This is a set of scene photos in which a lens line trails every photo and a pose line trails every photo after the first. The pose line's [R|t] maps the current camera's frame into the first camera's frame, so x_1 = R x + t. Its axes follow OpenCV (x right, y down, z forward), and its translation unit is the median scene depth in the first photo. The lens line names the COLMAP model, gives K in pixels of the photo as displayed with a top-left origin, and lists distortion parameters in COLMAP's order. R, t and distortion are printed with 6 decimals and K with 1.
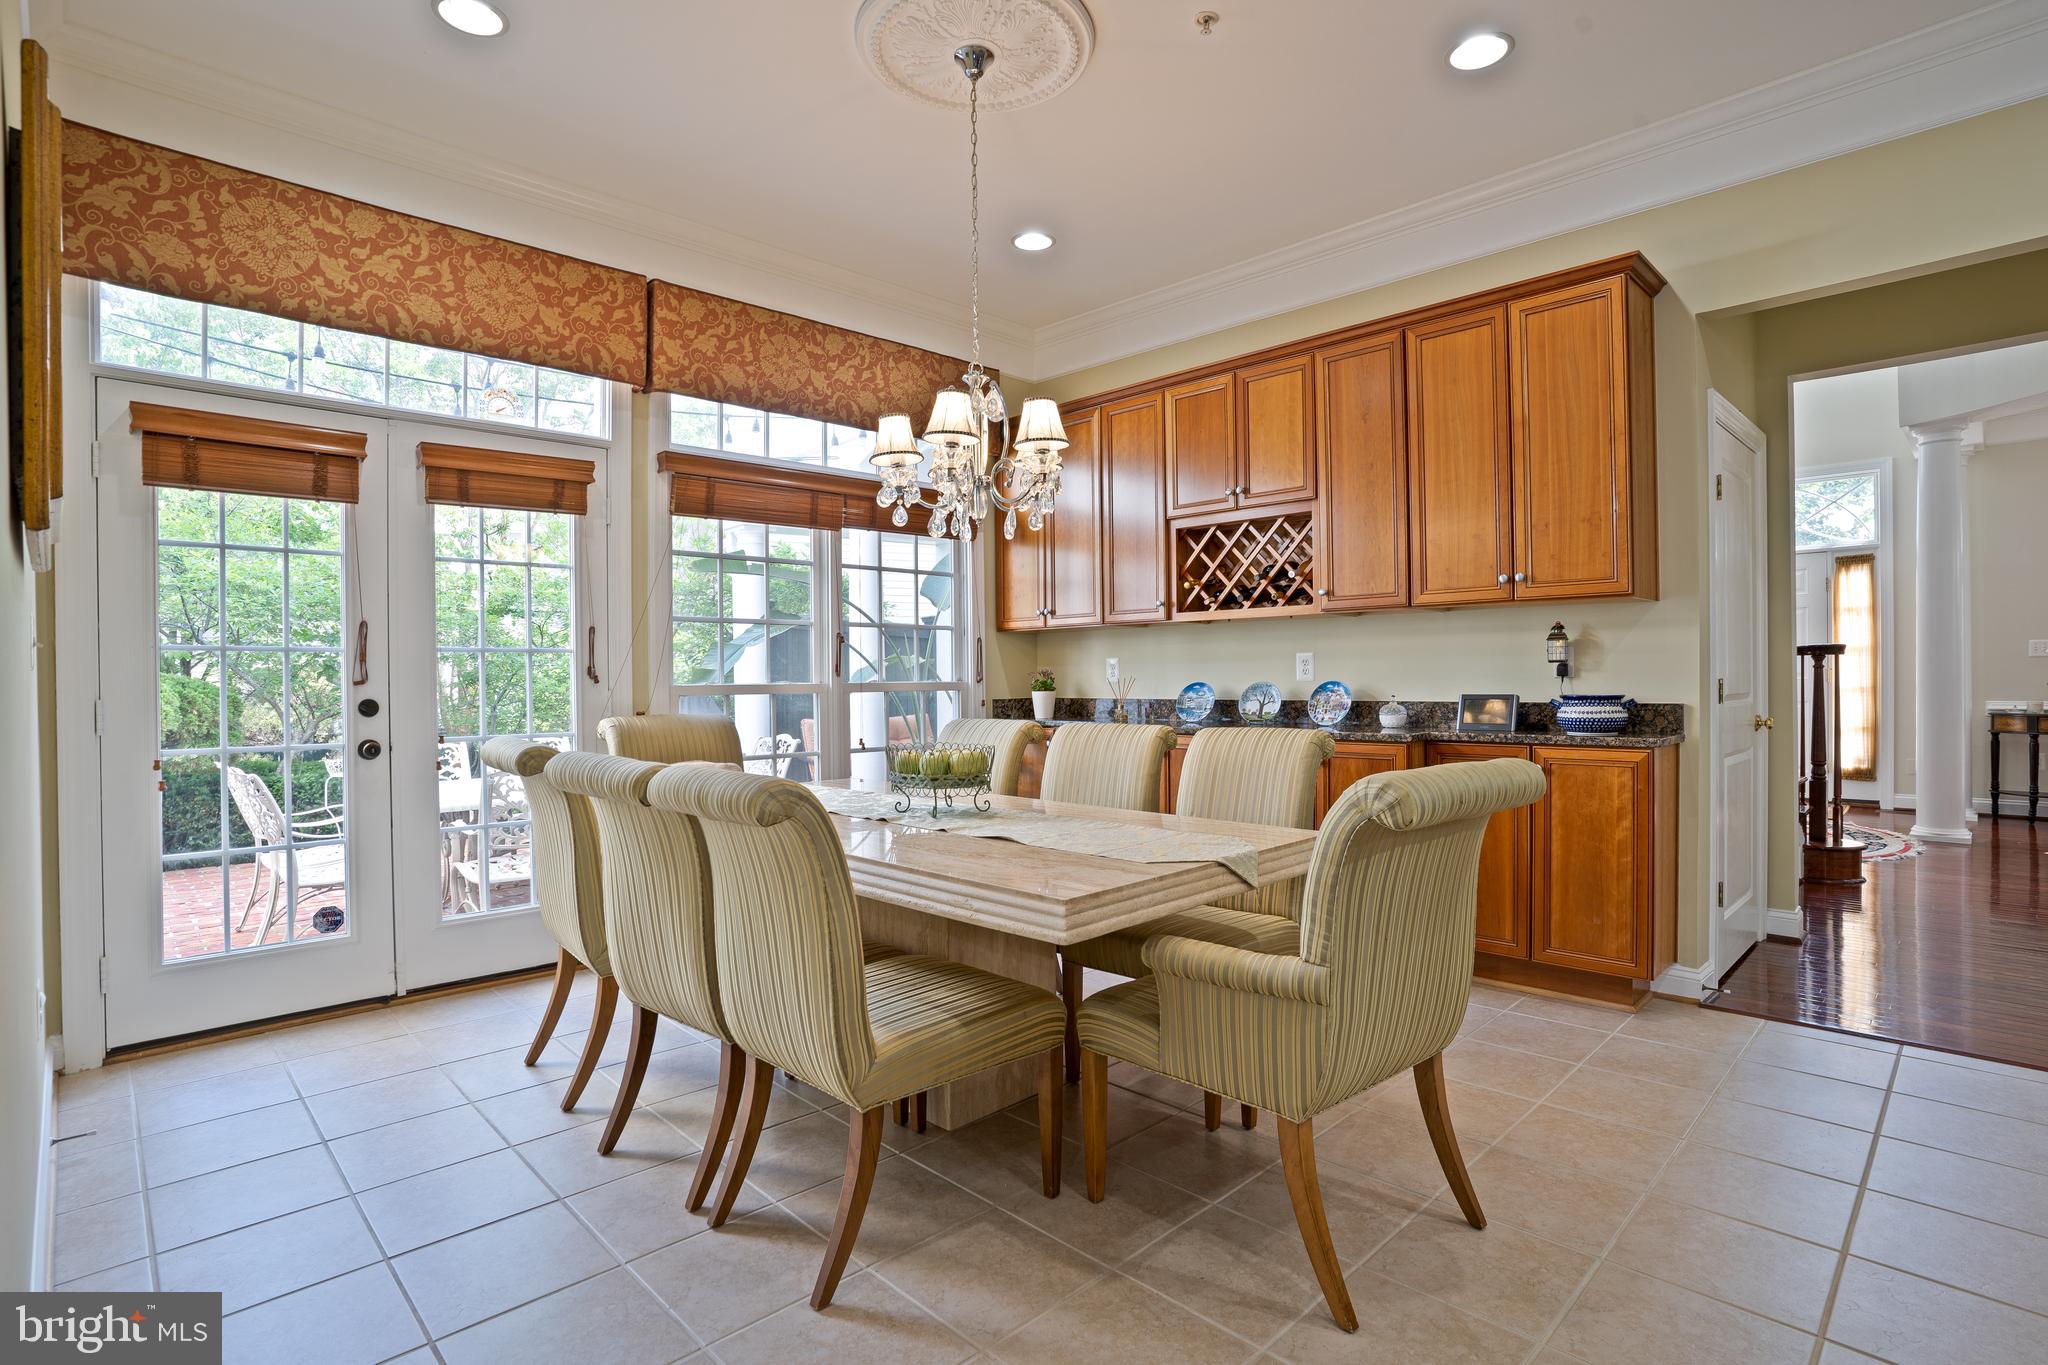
lens RADIAL K [[1003.7, 0, 1021.5], [0, 1003.7, 683.8], [0, 0, 1]] dist [-0.077923, 0.032958]
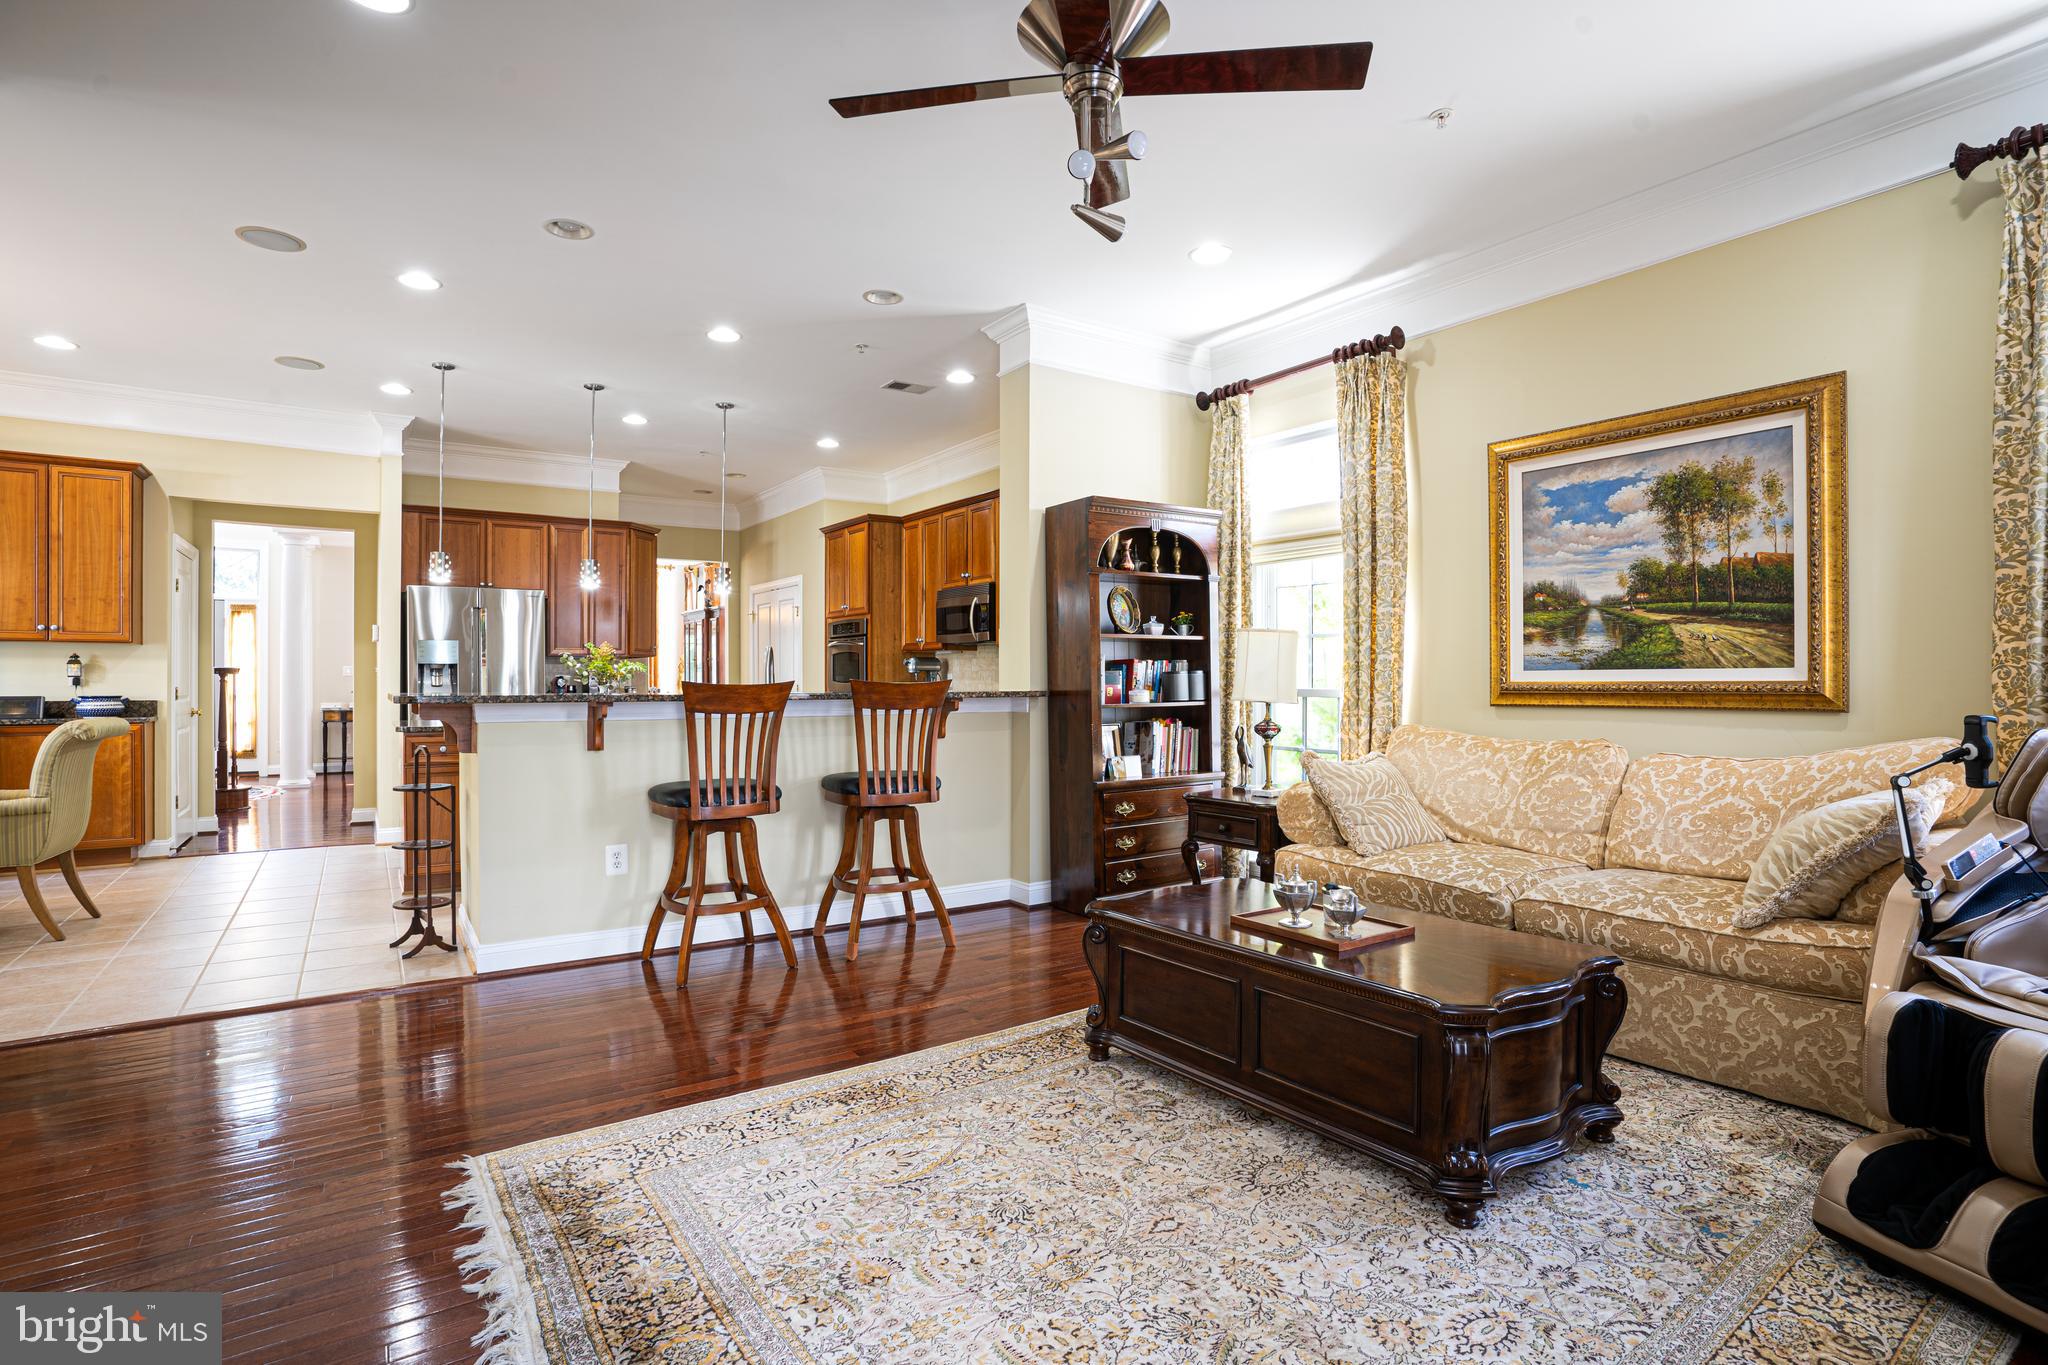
lens RADIAL K [[1003.7, 0, 1021.5], [0, 1003.7, 683.8], [0, 0, 1]] dist [-0.077923, 0.032958]
pose [[0.175882, 0.008531, 0.984374, -0.843940], [0.003748, 0.999949, -0.009335, 0.012215], [-0.984404, 0.005331, 0.175841, -0.956625]]
